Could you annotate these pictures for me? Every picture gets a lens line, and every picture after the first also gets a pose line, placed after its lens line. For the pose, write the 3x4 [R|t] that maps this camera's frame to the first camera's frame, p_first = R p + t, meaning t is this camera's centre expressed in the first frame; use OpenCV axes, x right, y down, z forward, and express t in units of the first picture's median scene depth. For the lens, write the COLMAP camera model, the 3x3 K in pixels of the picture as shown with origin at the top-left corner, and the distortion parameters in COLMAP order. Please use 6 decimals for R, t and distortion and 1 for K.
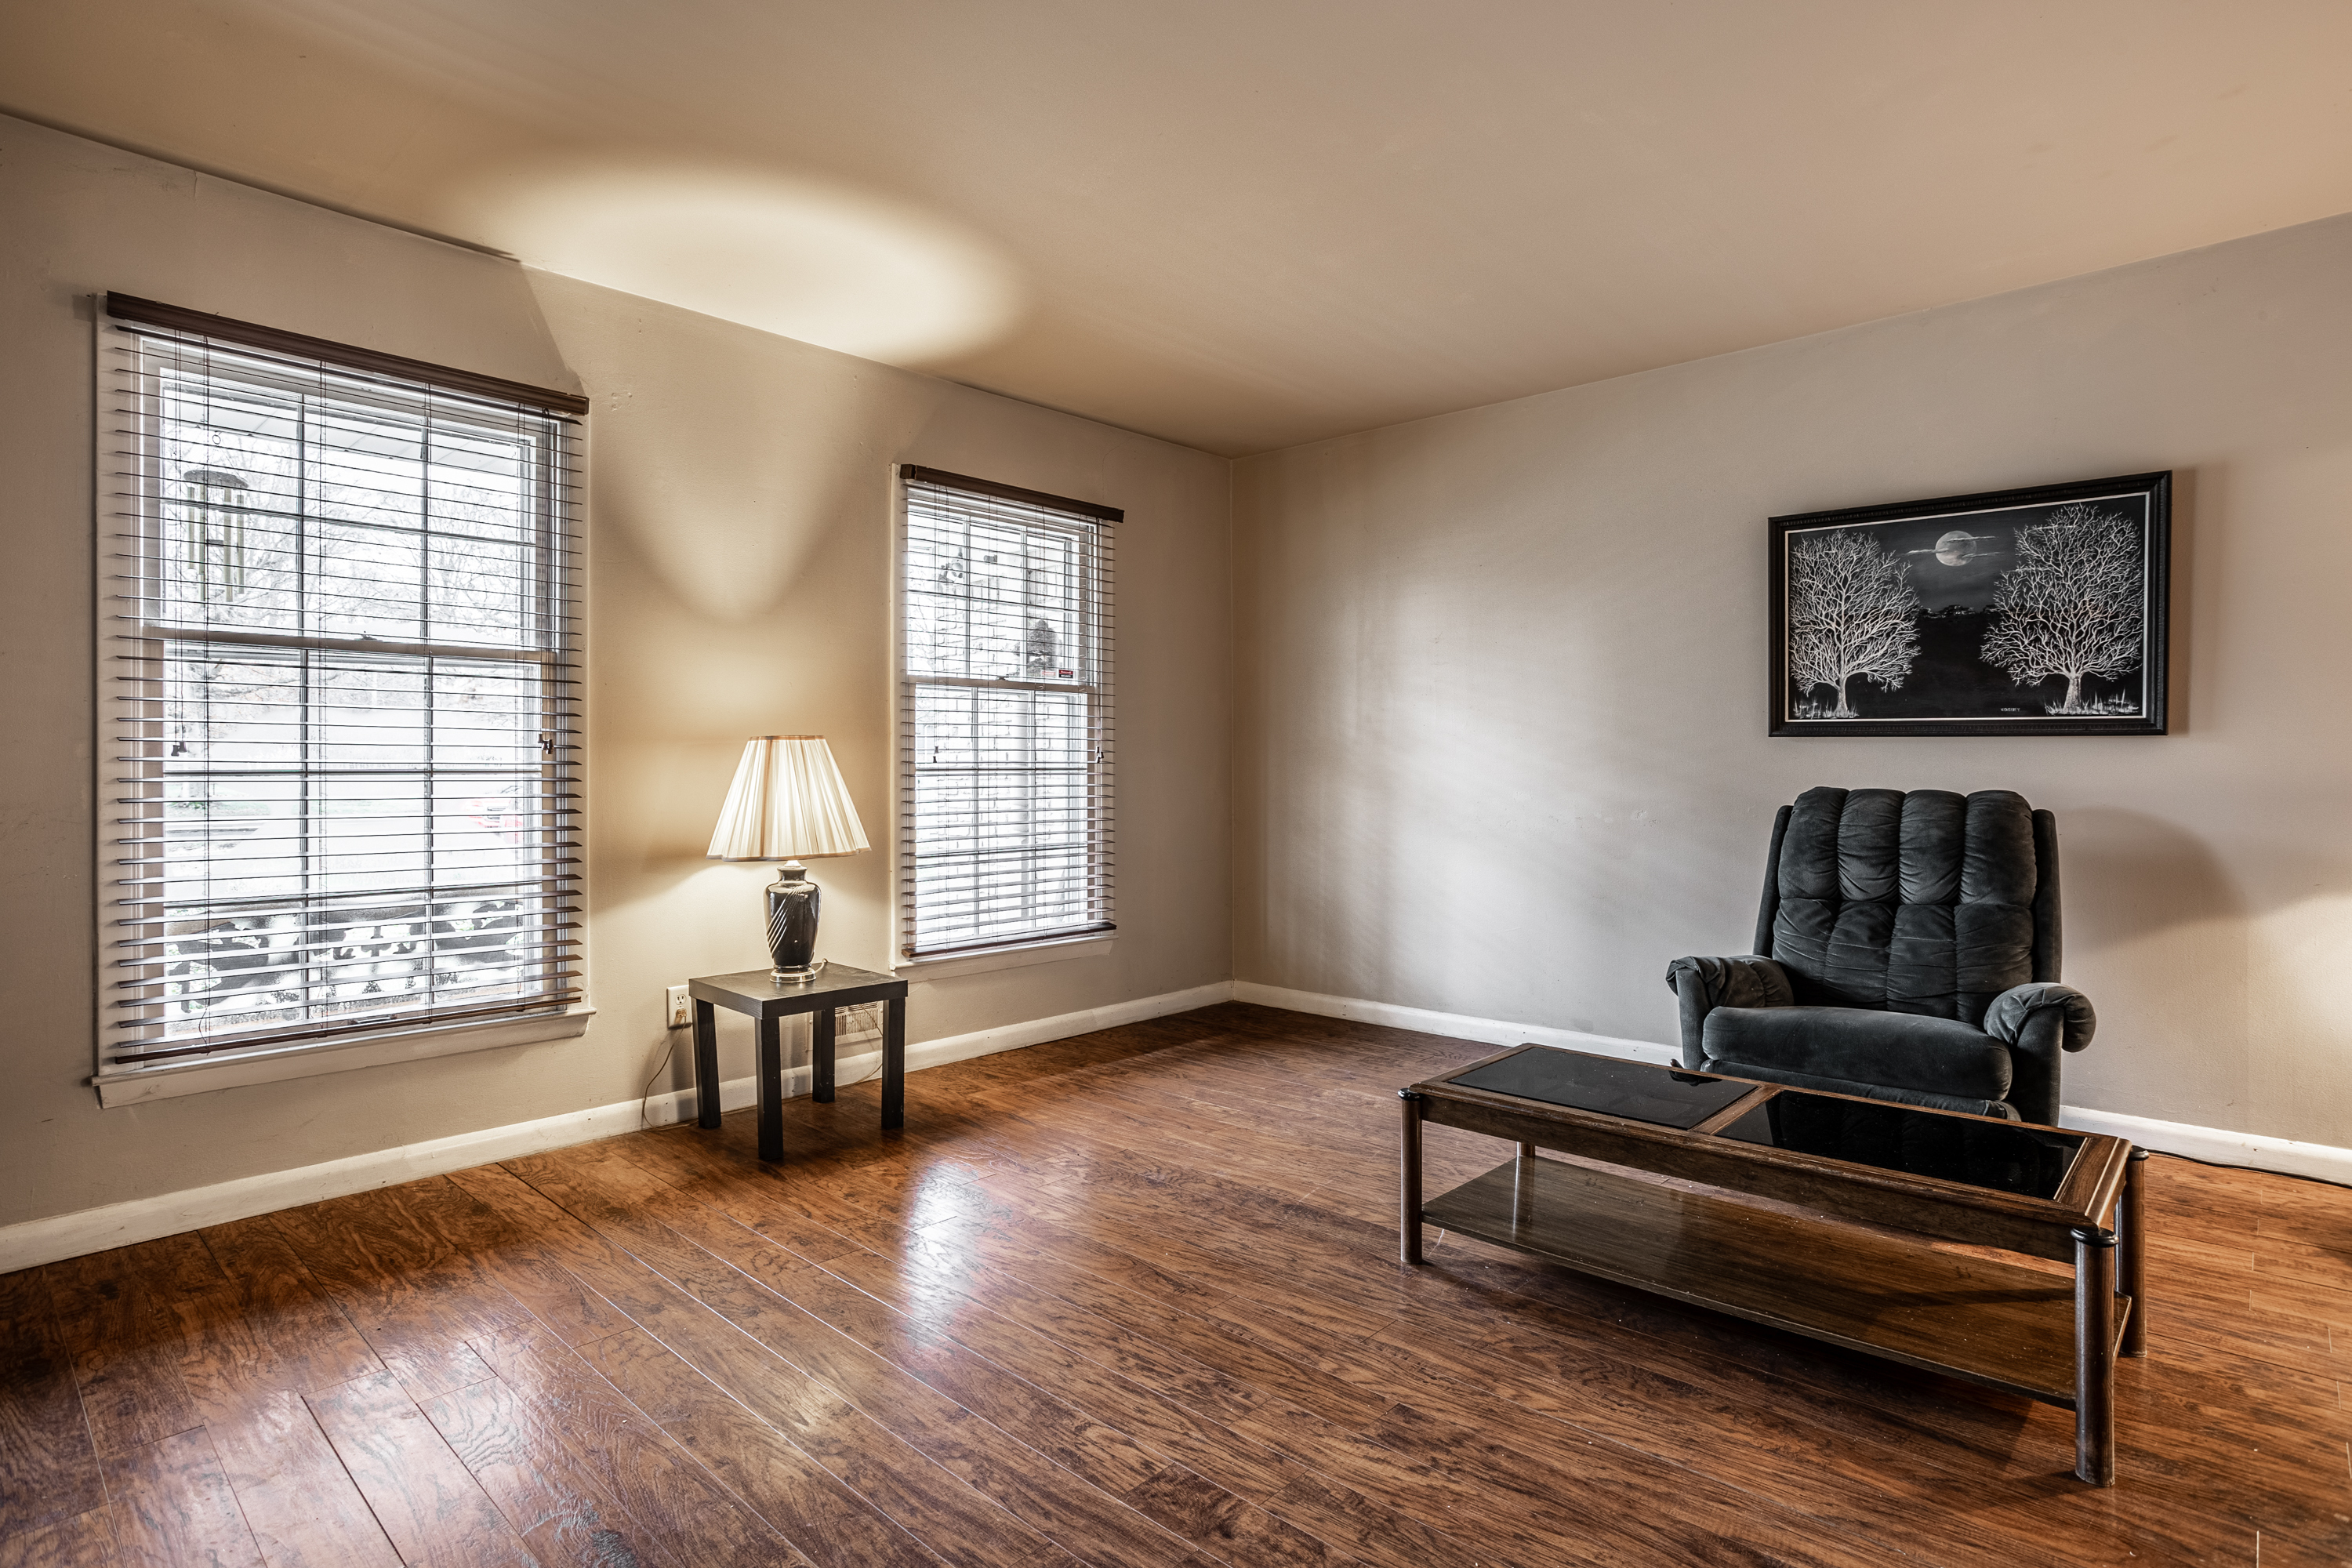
lens RADIAL K [[1220.2, 0, 1185.1], [0, 1220.2, 765.7], [0, 0, 1]] dist [-0.053051, 0.035795]
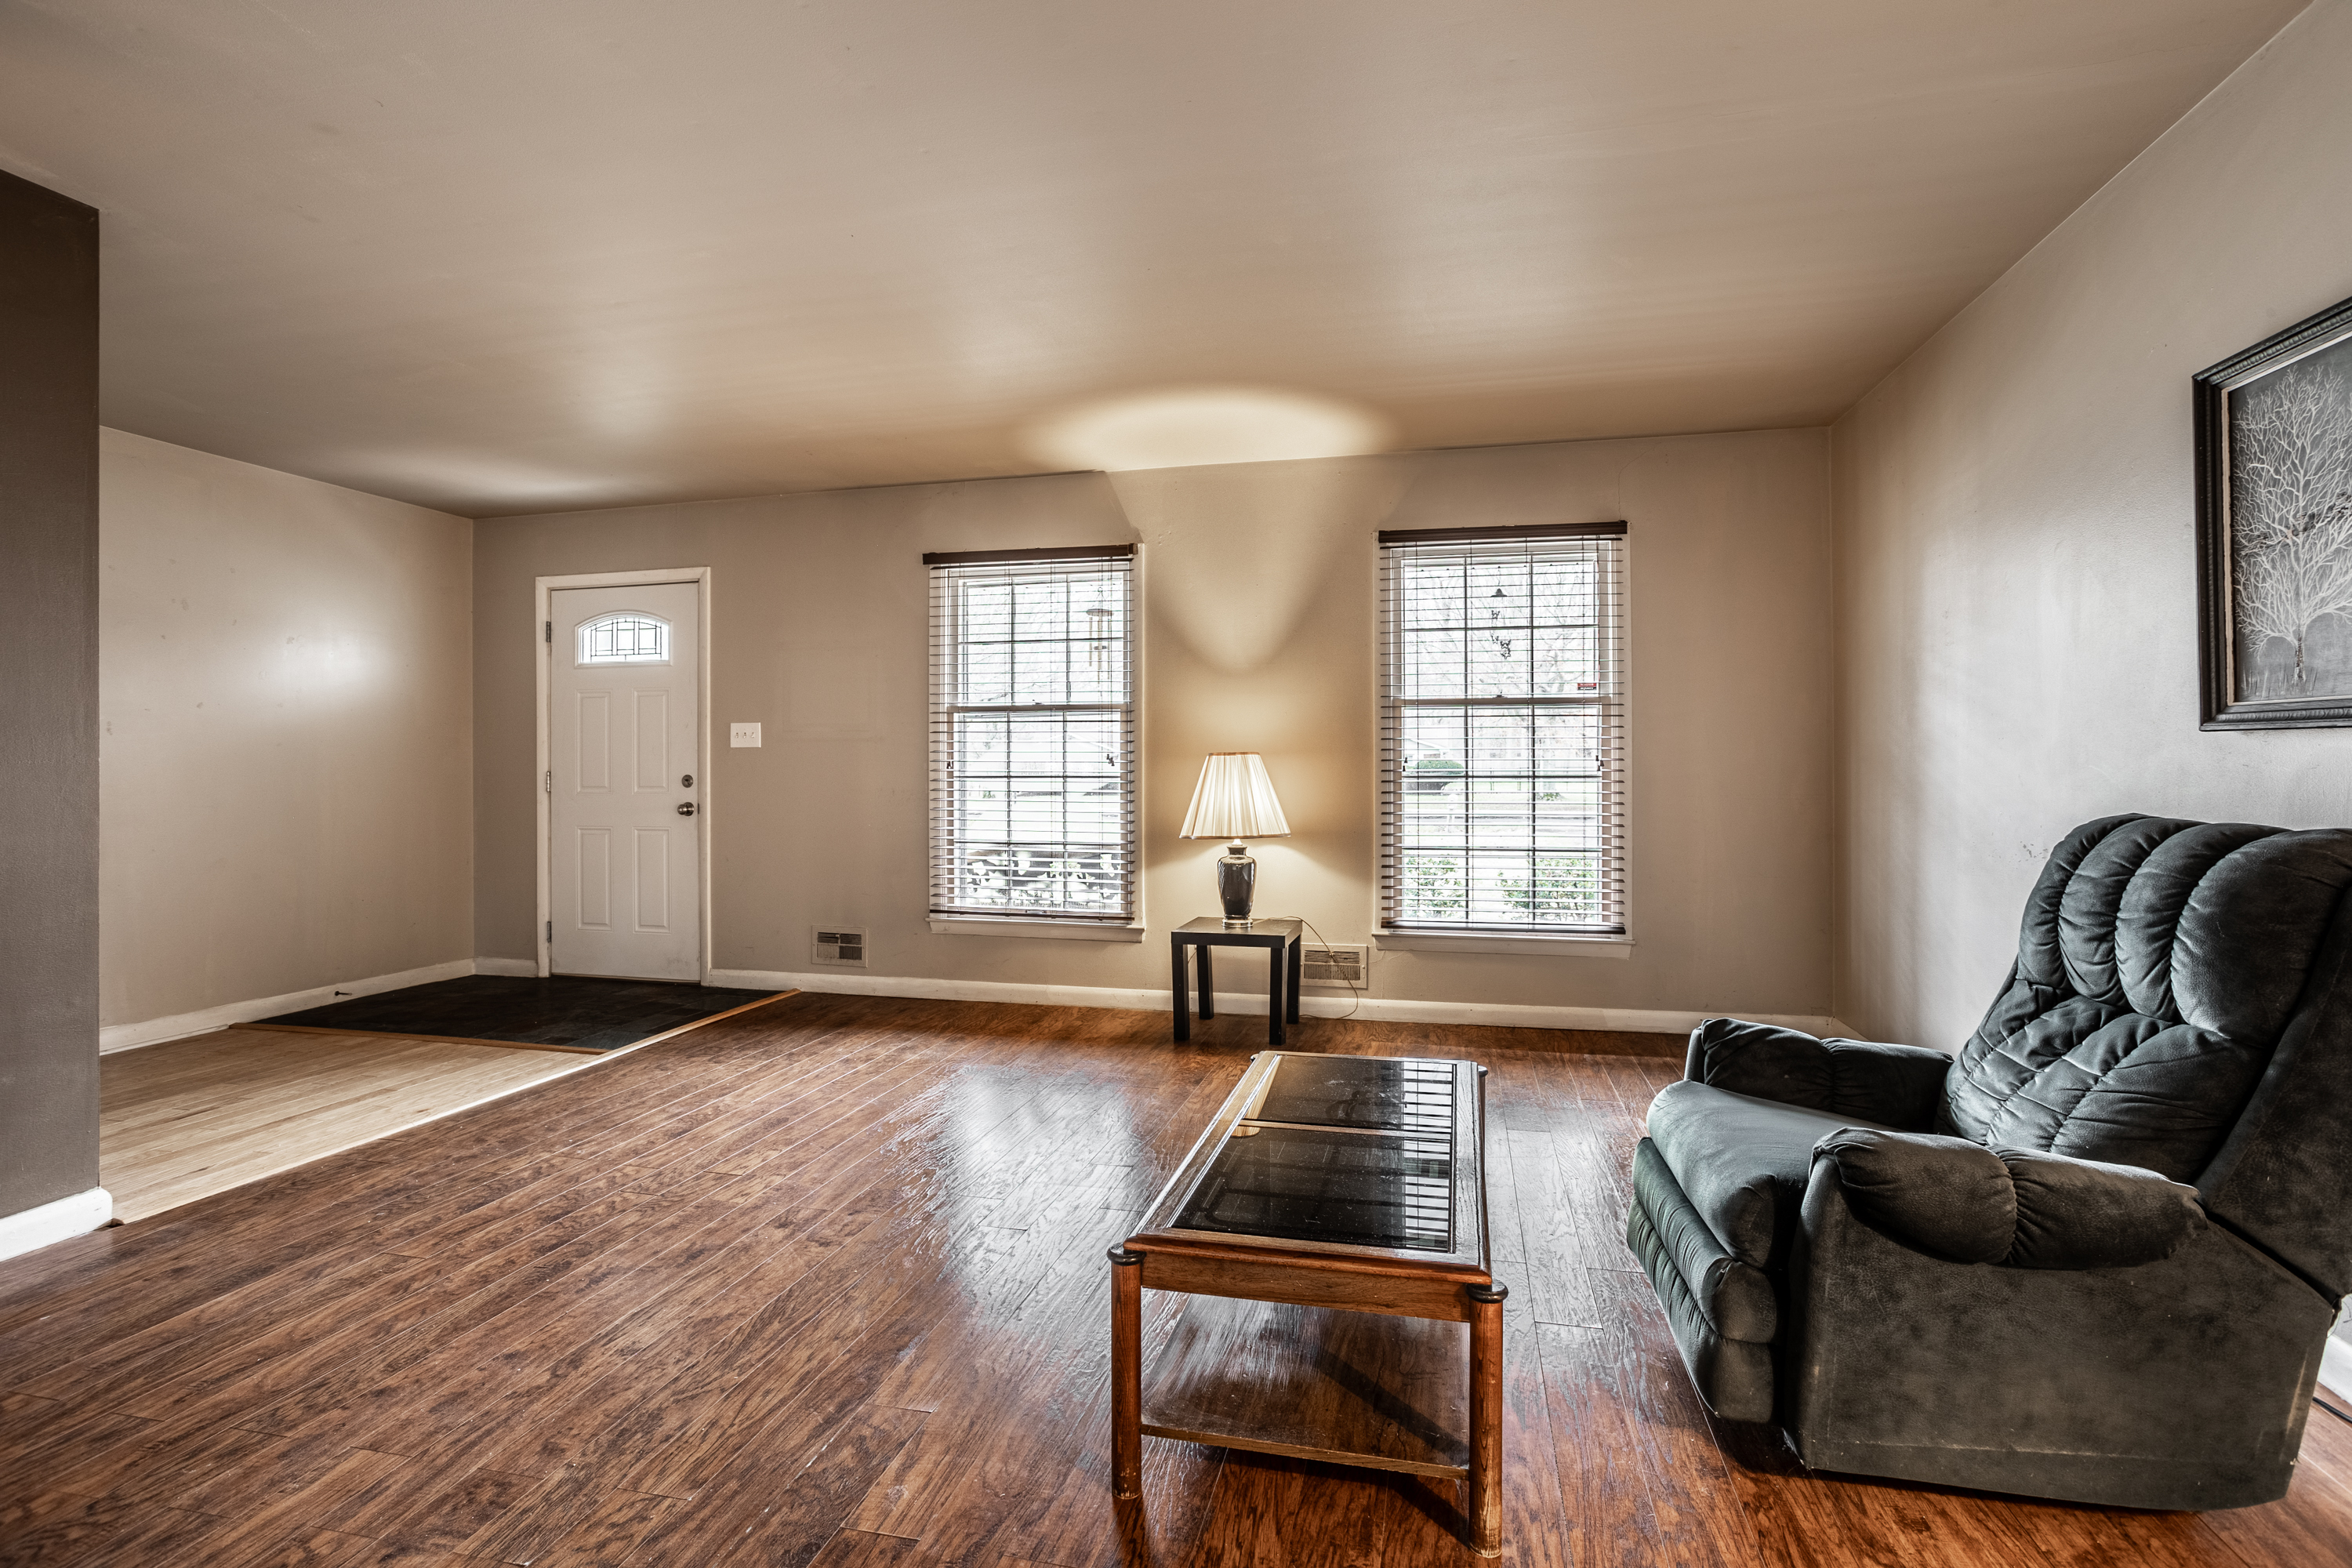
lens RADIAL K [[1133.8, 0, 1168.8], [0, 1133.8, 767.9], [0, 0, 1]] dist [-0.059206, 0.038368]
pose [[0.478974, -0.000480, -0.877829, 0.955194], [0.000280, 1.000000, -0.000394, -0.007587], [0.877829, -0.000057, 0.478974, 0.360119]]
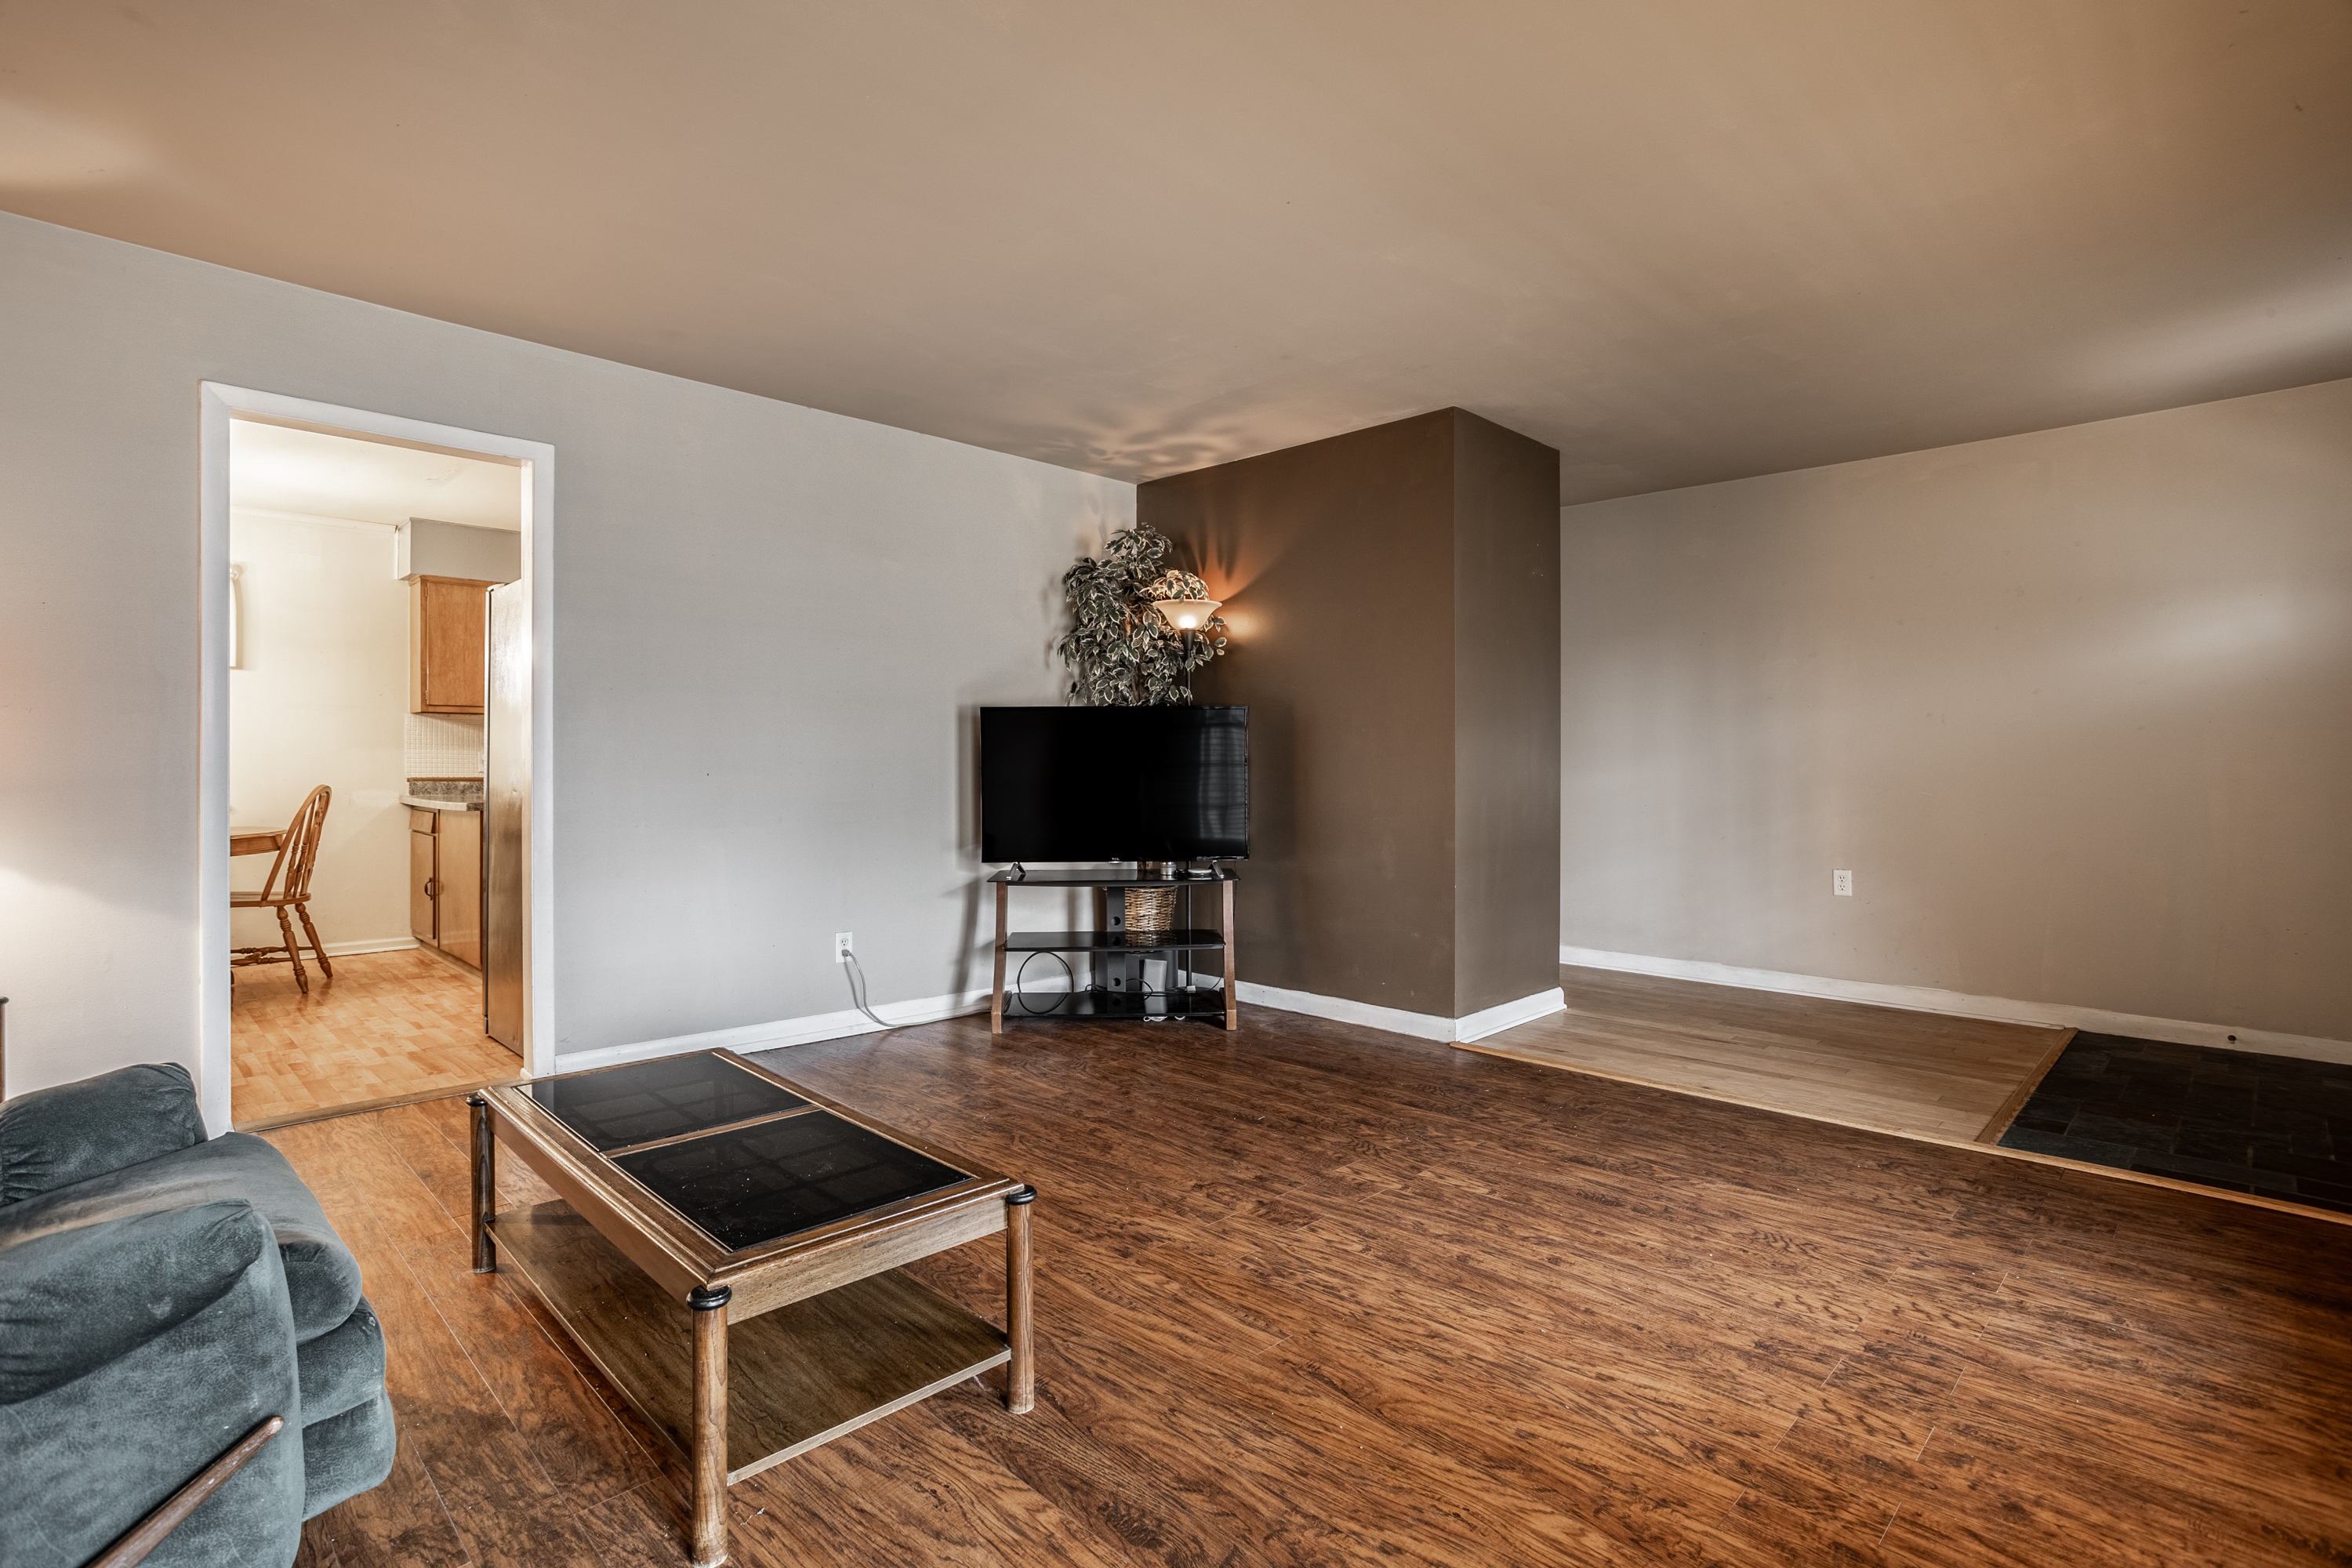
lens RADIAL K [[1133.8, 0, 1168.8], [0, 1133.8, 767.9], [0, 0, 1]] dist [-0.059206, 0.038368]
pose [[-0.998922, 0.002077, 0.046382, 0.051297], [0.002405, 0.999972, 0.007024, -0.004184], [-0.046366, 0.007128, -0.998899, 1.497645]]
